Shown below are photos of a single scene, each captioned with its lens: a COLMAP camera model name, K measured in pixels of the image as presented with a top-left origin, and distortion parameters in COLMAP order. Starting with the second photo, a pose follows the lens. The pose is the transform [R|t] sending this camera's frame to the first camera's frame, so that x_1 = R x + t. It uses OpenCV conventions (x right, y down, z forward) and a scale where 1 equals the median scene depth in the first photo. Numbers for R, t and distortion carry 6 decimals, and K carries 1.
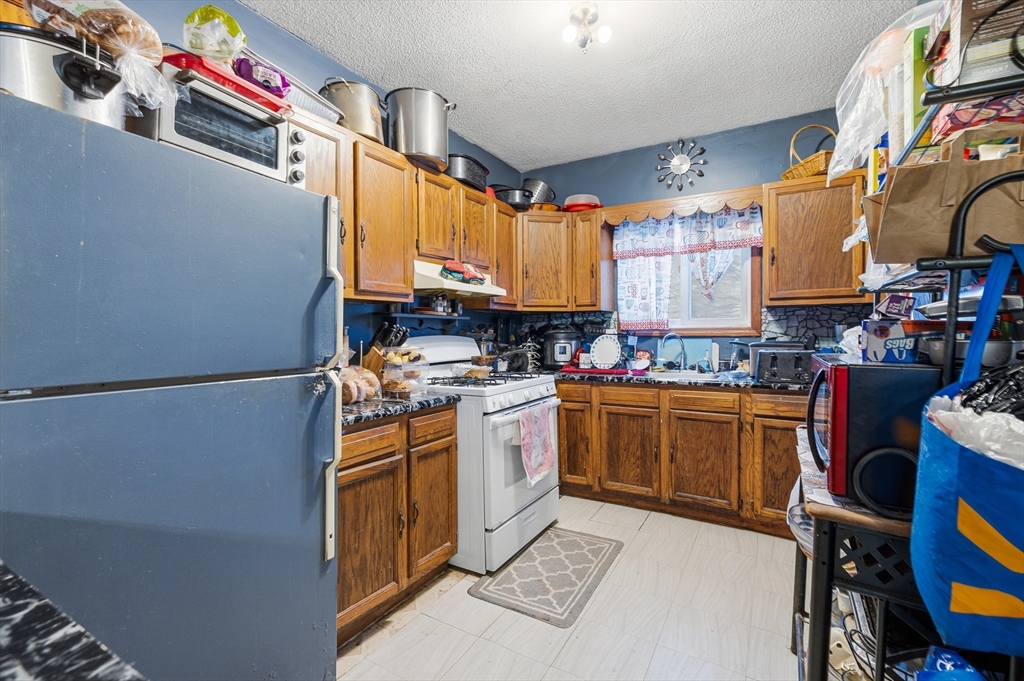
lens RADIAL K [[444.8, 0, 513.0], [0, 444.8, 337.8], [0, 0, 1]] dist [-0.003199, -0.000119]
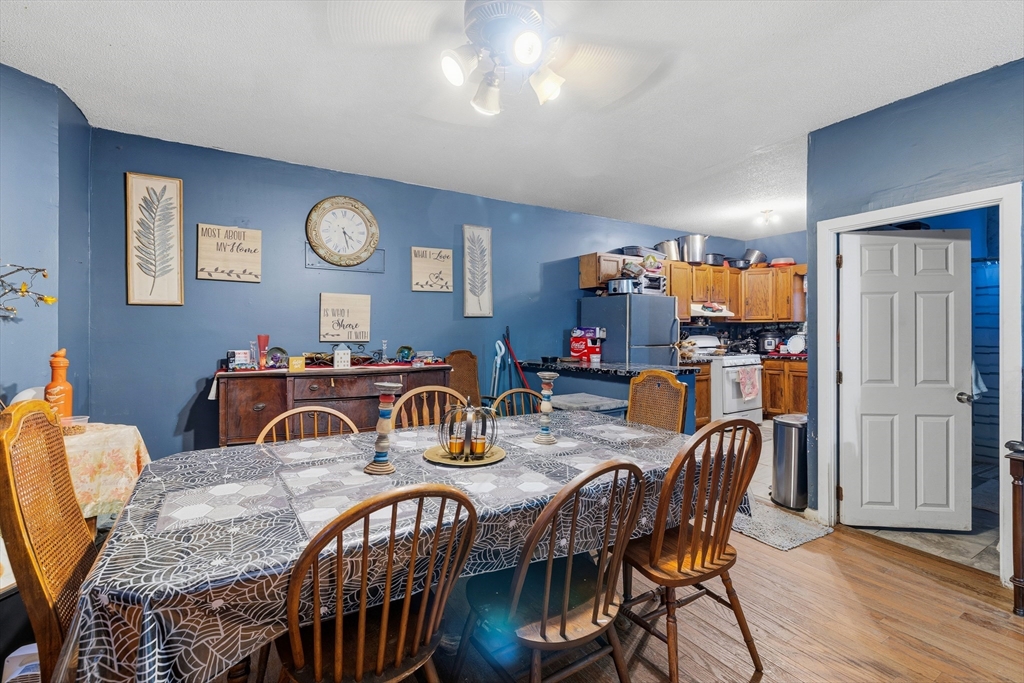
lens RADIAL K [[444.8, 0, 510.5], [0, 444.8, 333.3], [0, 0, 1]] dist [-0.003199, -0.000119]
pose [[0.875208, -0.000069, -0.483747, 0.071736], [-0.003251, 0.999977, -0.006025, 0.000605], [0.483736, 0.006846, 0.875187, -1.278819]]
